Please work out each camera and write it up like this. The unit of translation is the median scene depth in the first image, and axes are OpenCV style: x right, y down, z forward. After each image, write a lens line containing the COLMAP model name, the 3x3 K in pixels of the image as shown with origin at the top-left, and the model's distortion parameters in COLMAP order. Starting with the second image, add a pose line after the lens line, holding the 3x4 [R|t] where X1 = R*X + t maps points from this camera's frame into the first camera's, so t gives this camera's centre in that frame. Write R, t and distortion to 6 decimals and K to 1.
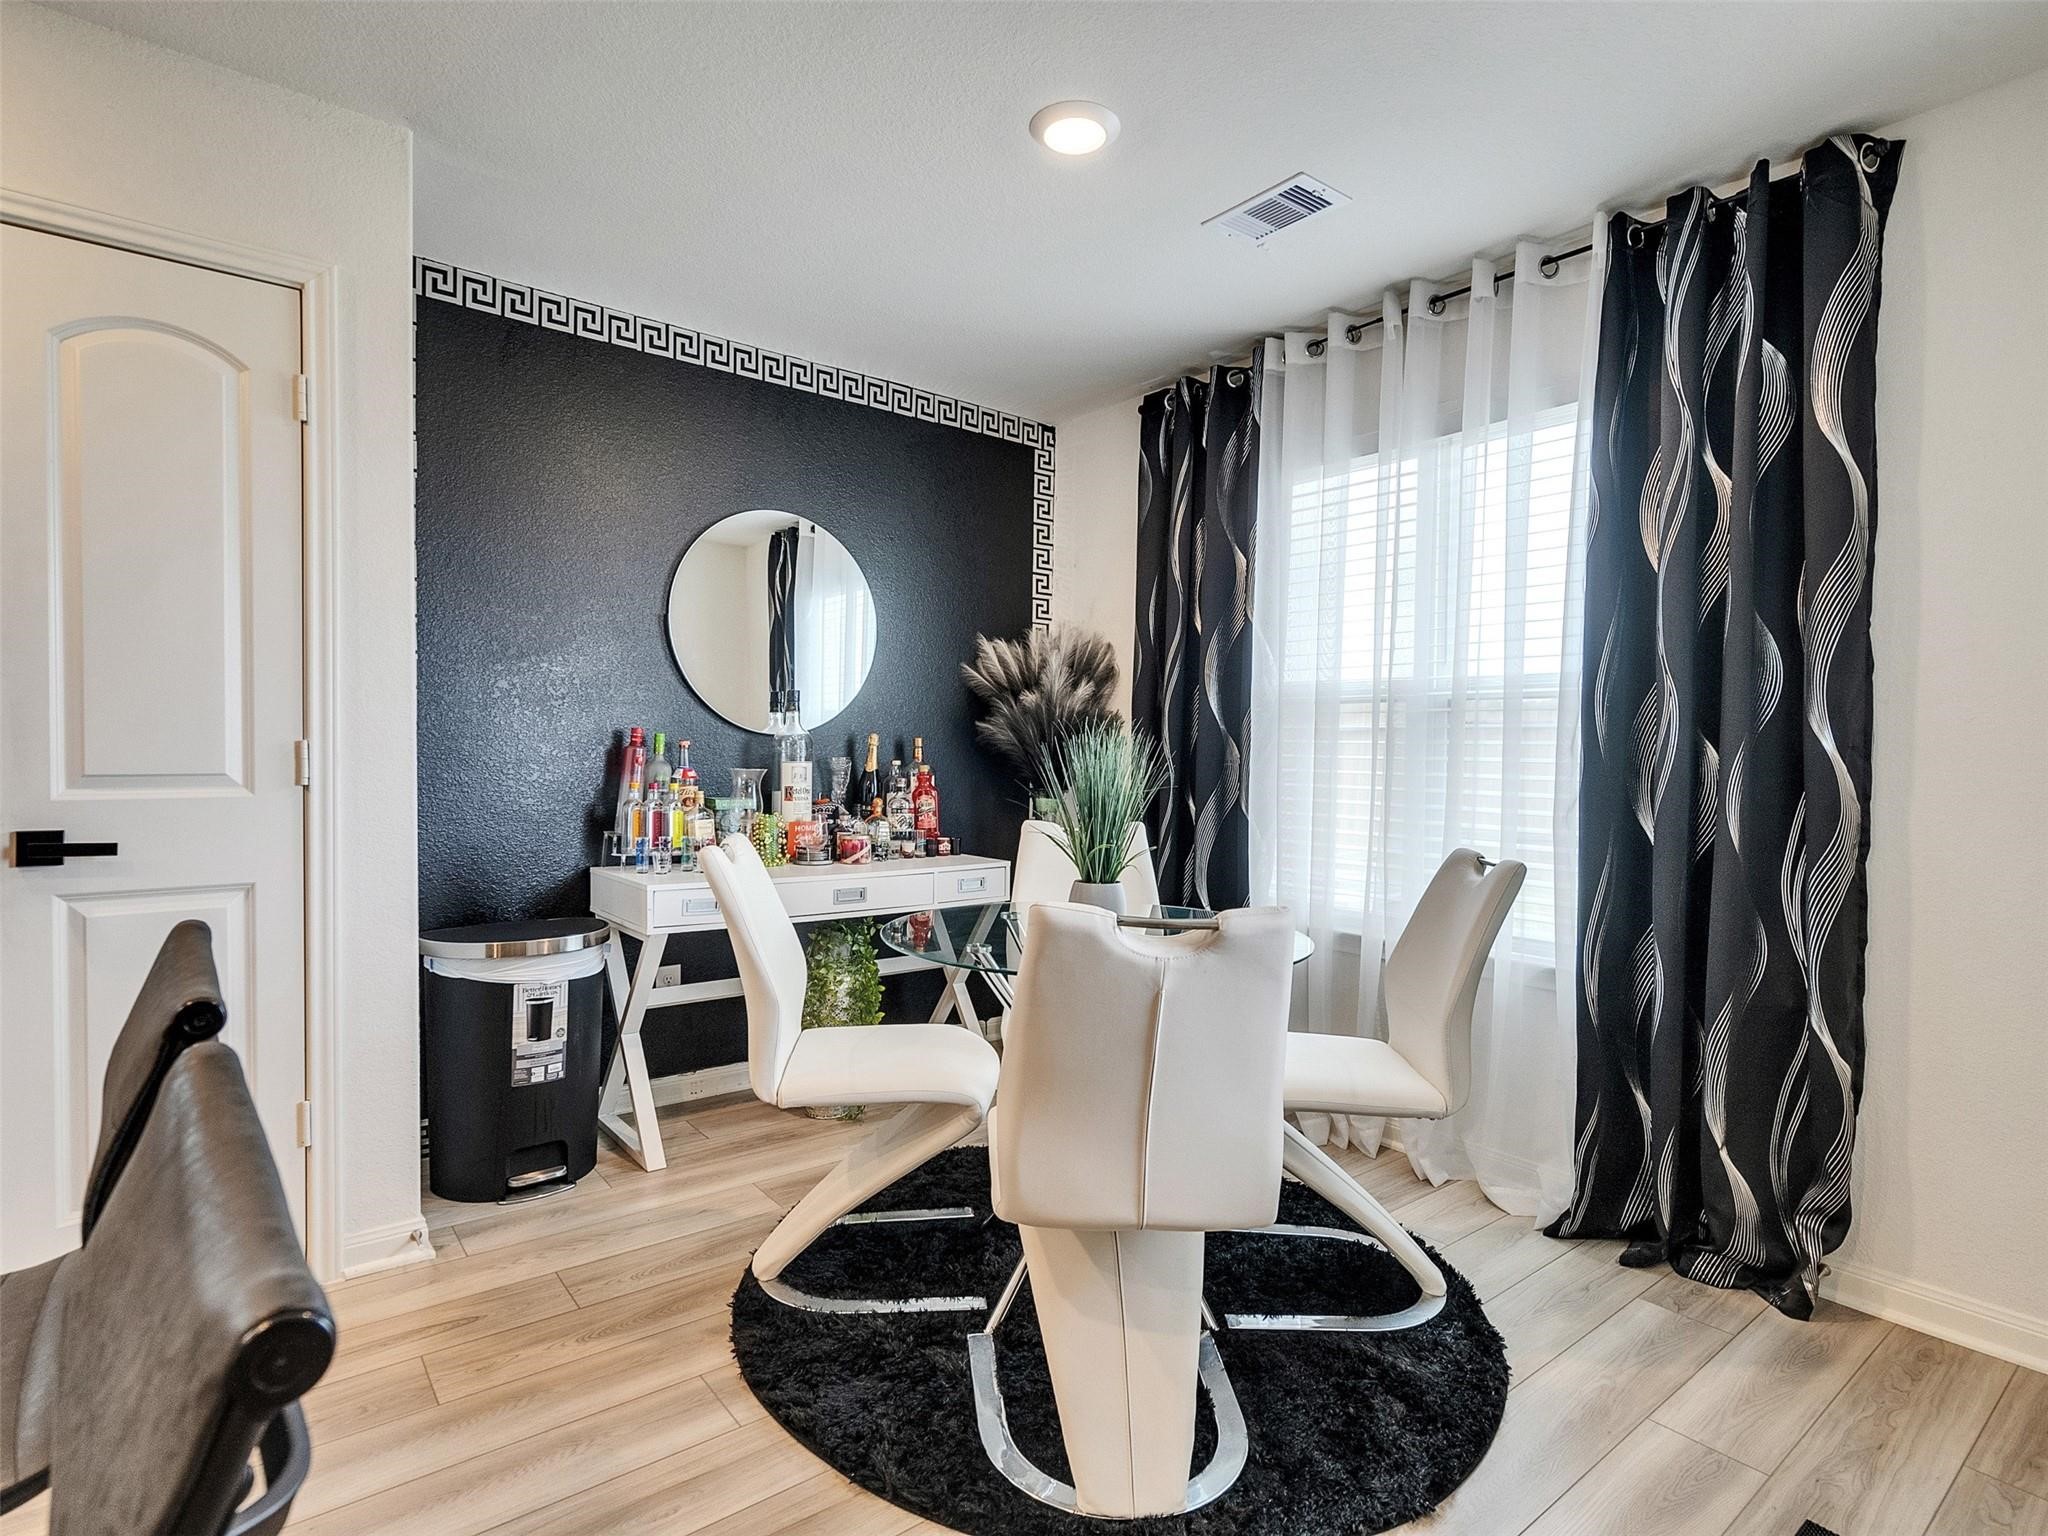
lens RADIAL K [[1047.0, 0, 1007.5], [0, 1047.0, 763.0], [0, 0, 1]] dist [-0.006035, 0.003390]
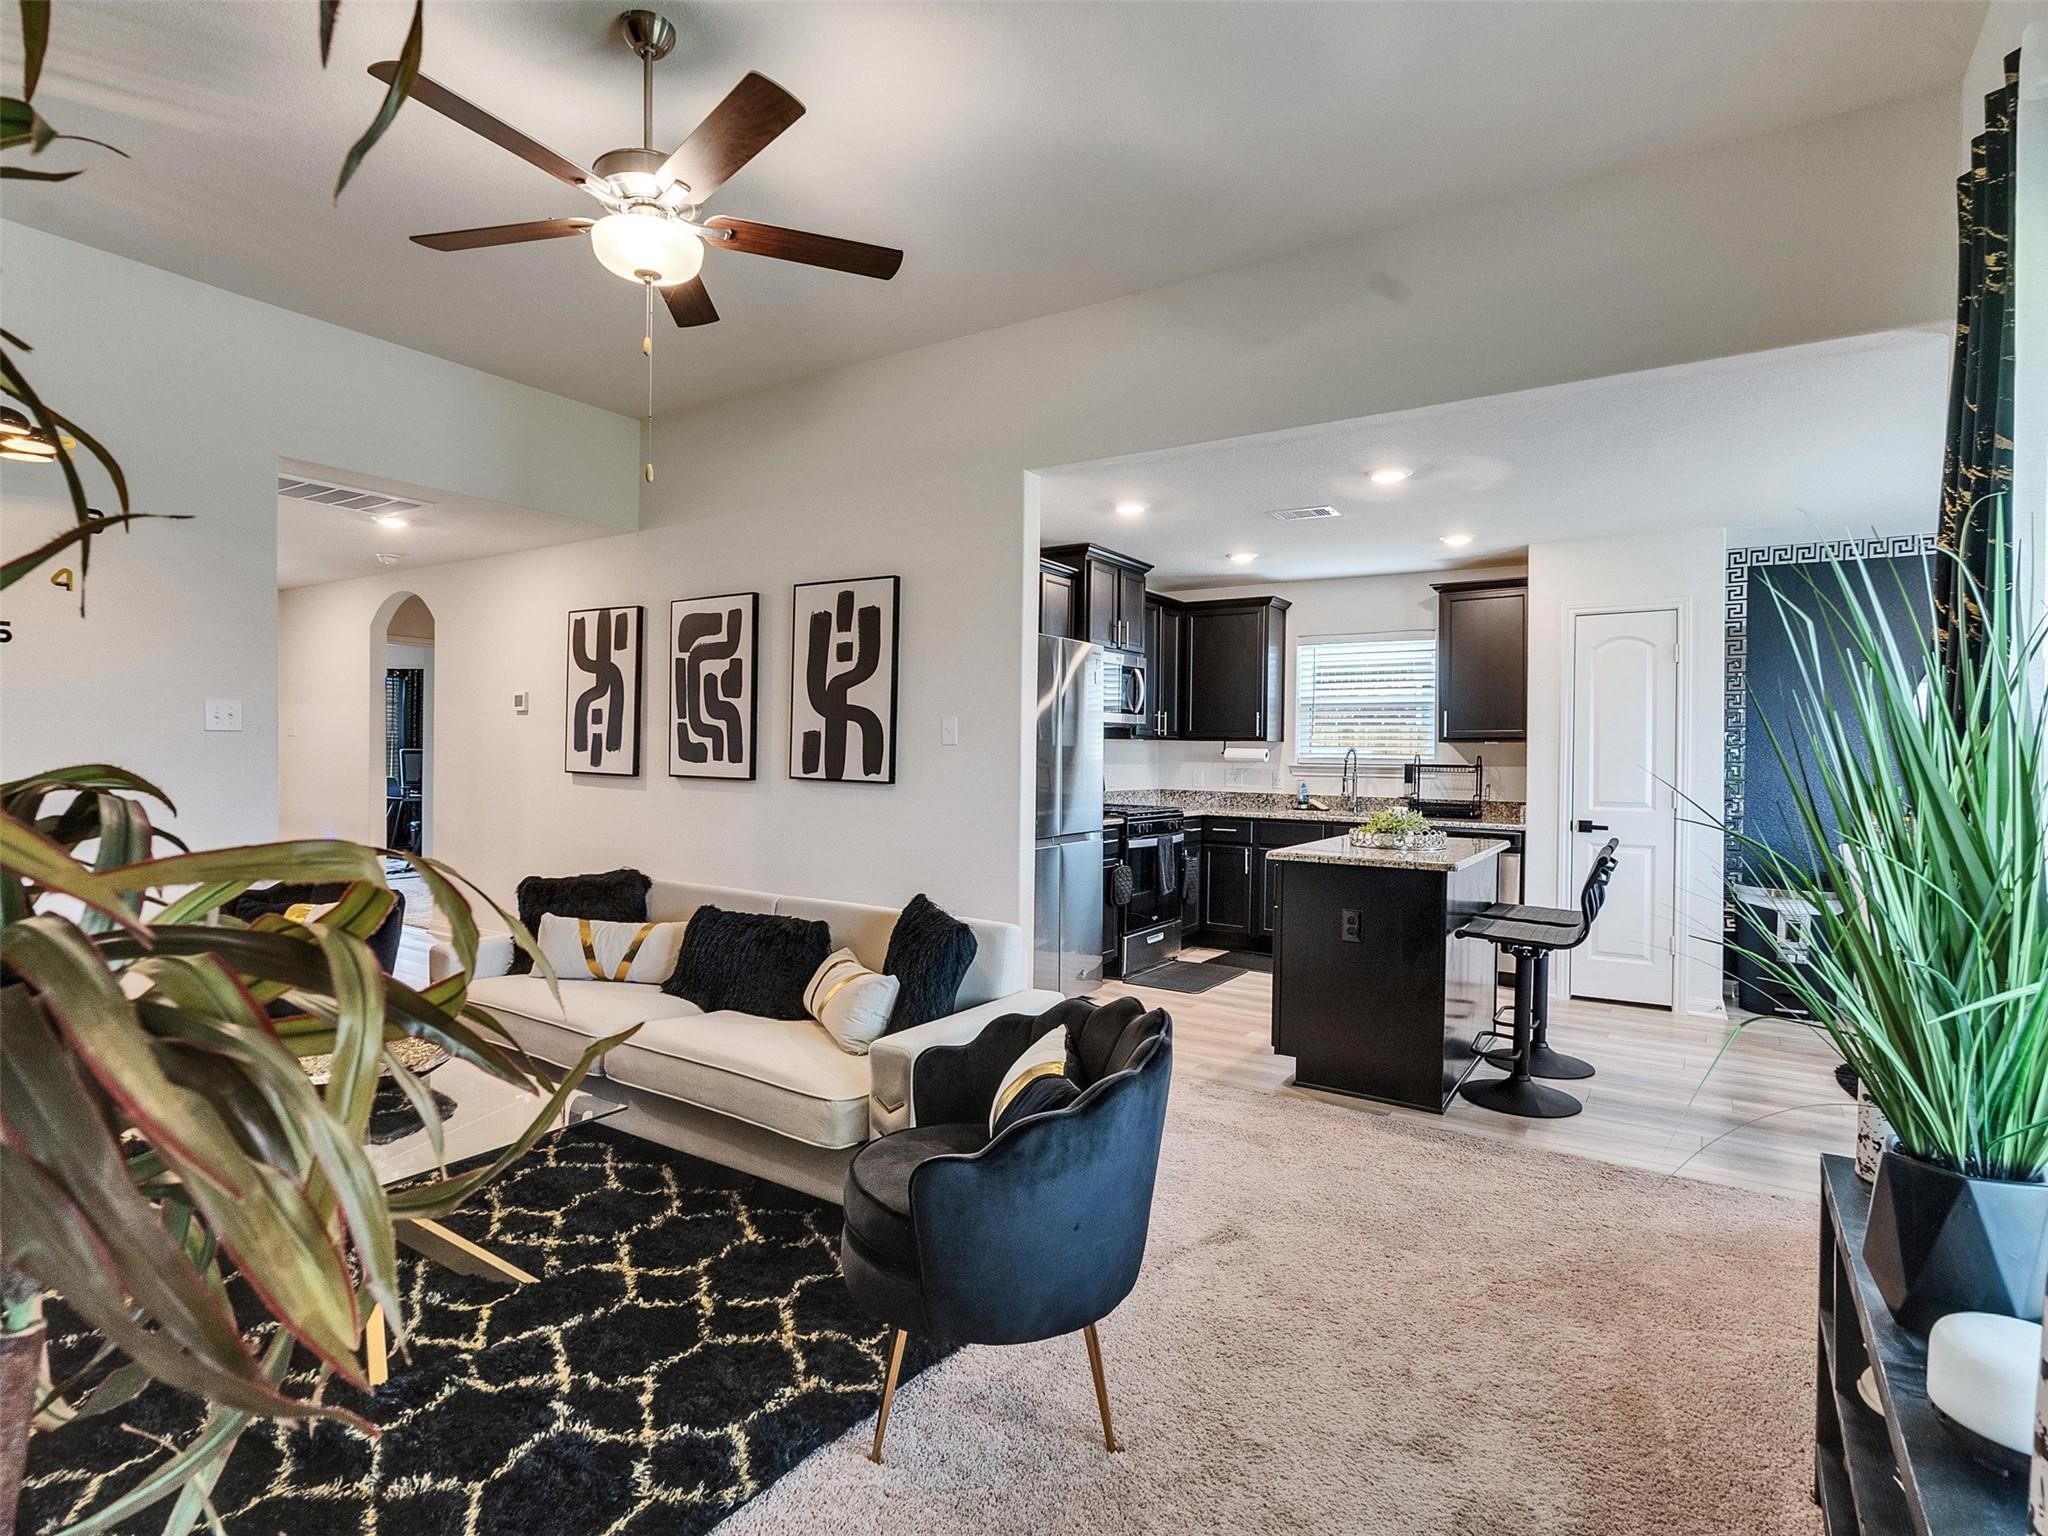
lens RADIAL K [[1047.0, 0, 1025.2], [0, 1047.0, 768.2], [0, 0, 1]] dist [-0.006035, 0.003390]
pose [[0.327513, 0.001890, -0.944845, 1.052739], [-0.021968, 0.999743, -0.005615, -0.023601], [0.944591, 0.022595, 0.327470, -1.148118]]
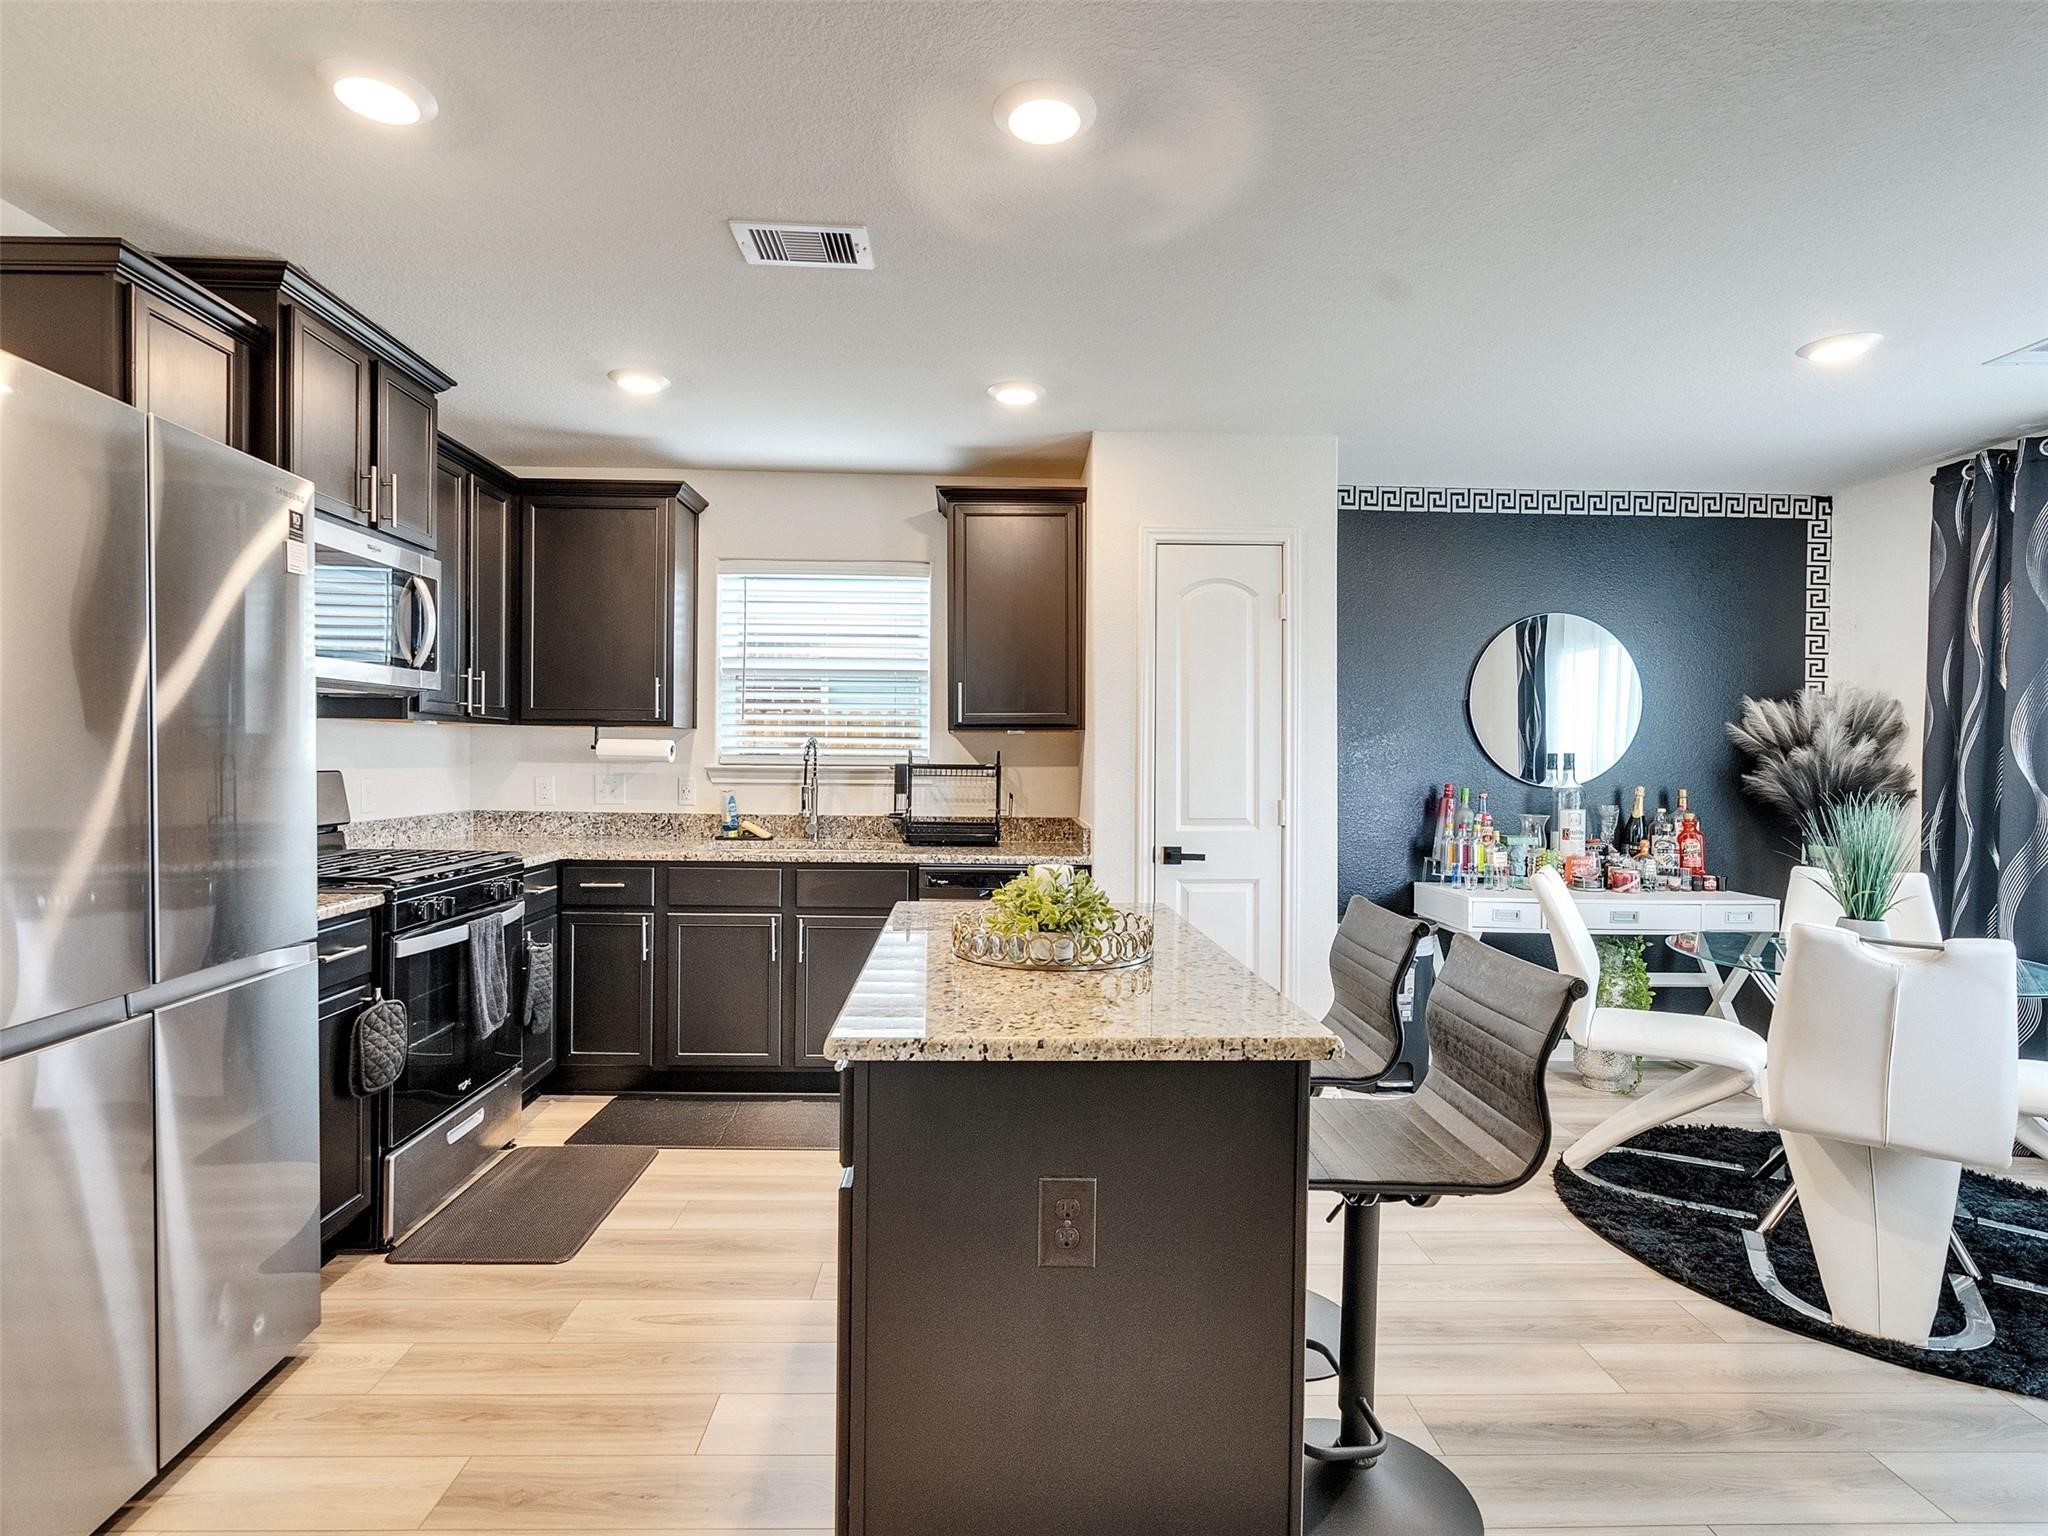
lens RADIAL K [[1047.0, 0, 1012.3], [0, 1047.0, 766.0], [0, 0, 1]] dist [-0.006035, 0.003390]
pose [[0.806575, -0.000497, -0.591131, 0.001525], [-0.007520, 0.999910, -0.011101, -0.050448], [0.591084, 0.013399, 0.806499, -0.625688]]
